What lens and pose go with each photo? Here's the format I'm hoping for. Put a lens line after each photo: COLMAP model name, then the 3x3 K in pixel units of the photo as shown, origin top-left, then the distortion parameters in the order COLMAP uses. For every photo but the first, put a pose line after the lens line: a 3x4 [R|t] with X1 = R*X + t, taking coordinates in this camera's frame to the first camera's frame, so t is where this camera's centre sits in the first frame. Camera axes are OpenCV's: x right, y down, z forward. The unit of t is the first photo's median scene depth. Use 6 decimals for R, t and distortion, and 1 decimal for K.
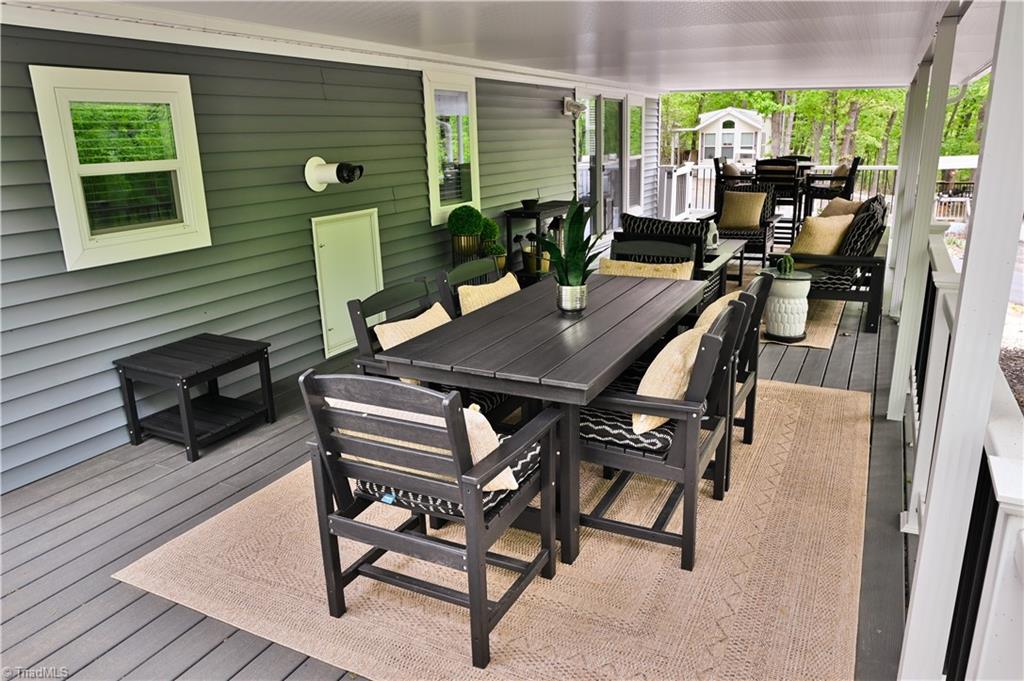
lens RADIAL K [[715.6, 0, 512.5], [0, 715.6, 339.0], [0, 0, 1]] dist [-0.000470, 0.000023]
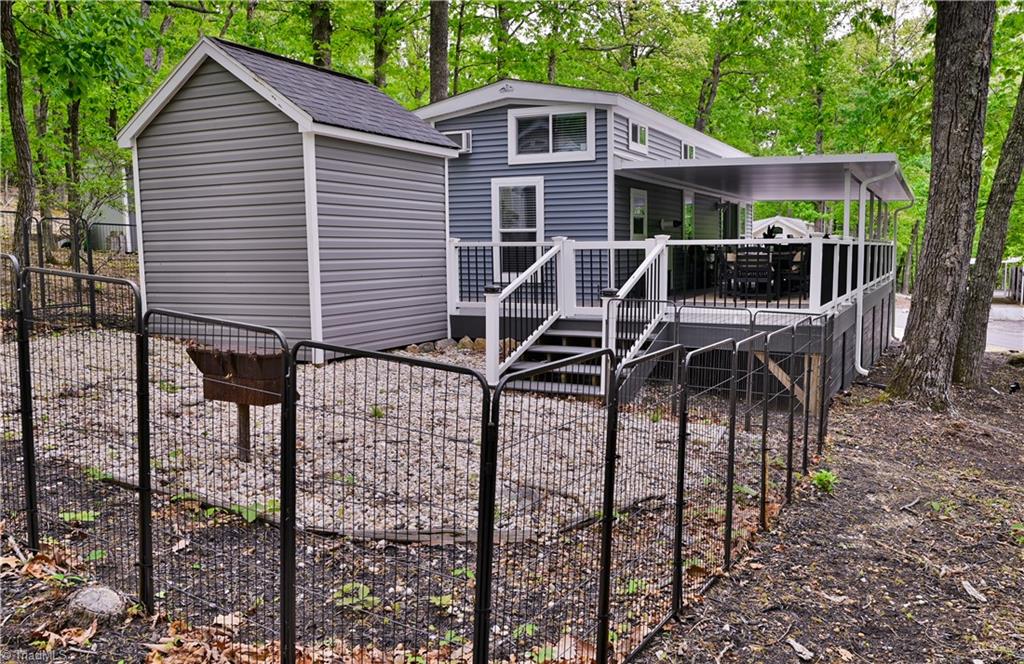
lens RADIAL K [[864.6, 0, 512.5], [0, 864.6, 331.9], [0, 0, 1]] dist [-0.005660, -0.001237]
pose [[0.999944, 0.010377, 0.002189, -0.145330], [-0.009801, 0.983016, -0.183257, 0.139042], [-0.004053, 0.183225, 0.983063, -0.389264]]
